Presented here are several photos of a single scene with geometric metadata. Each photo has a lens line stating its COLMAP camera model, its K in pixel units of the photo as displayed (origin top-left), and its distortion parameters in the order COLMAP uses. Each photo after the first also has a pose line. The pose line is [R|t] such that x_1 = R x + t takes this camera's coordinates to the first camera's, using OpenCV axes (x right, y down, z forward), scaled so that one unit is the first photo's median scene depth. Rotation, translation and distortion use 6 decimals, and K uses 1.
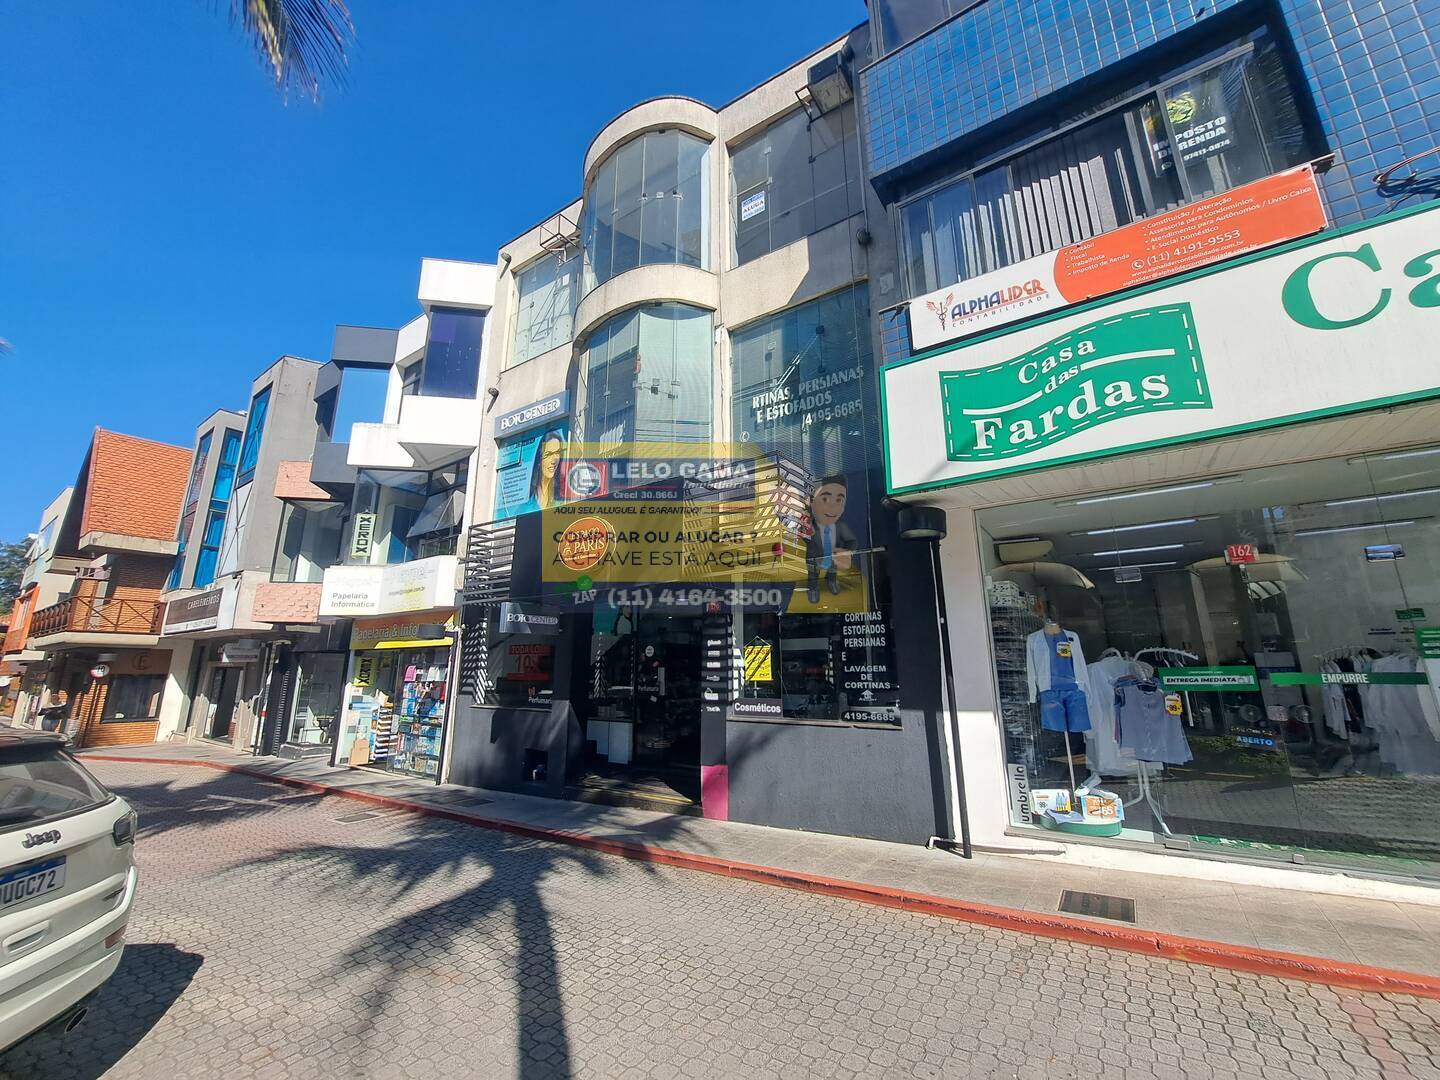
lens RADIAL K [[573.3, 0, 721.4], [0, 573.3, 527.4], [0, 0, 1]] dist [-0.018360, 0.000447]
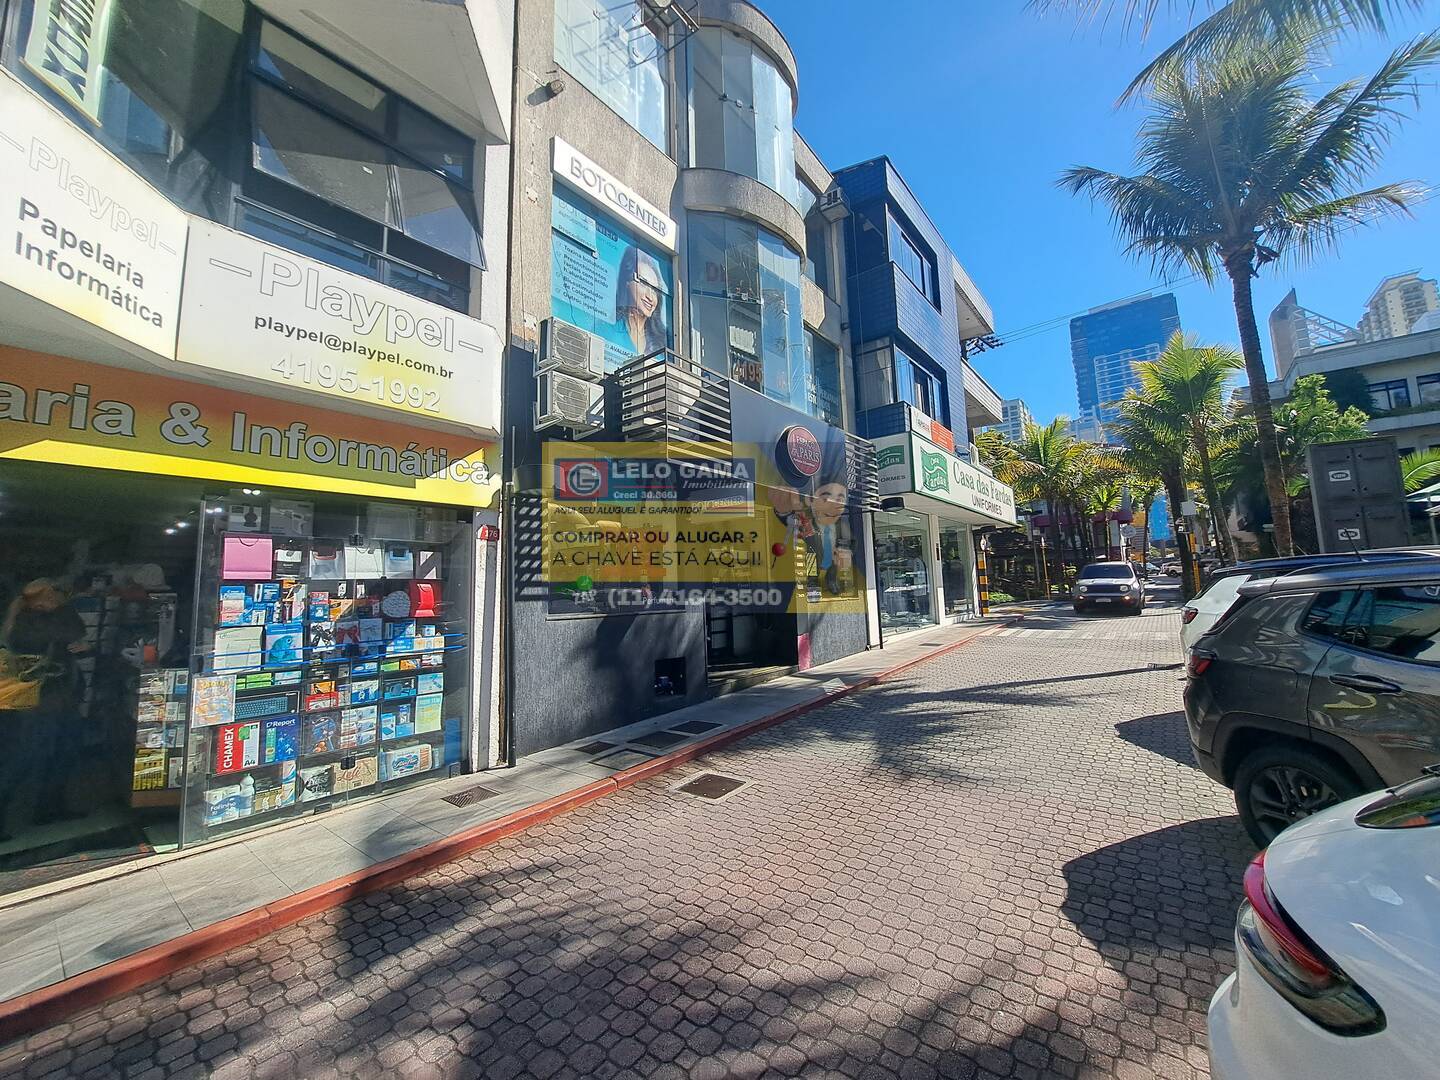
lens RADIAL K [[573.3, 0, 721.4], [0, 573.3, 527.4], [0, 0, 1]] dist [-0.018360, 0.000447]
pose [[0.057088, 0.118678, 0.991290, -0.971871], [-0.210305, 0.972060, -0.104264, 0.233827], [-0.975968, -0.202522, 0.080451, 0.758004]]
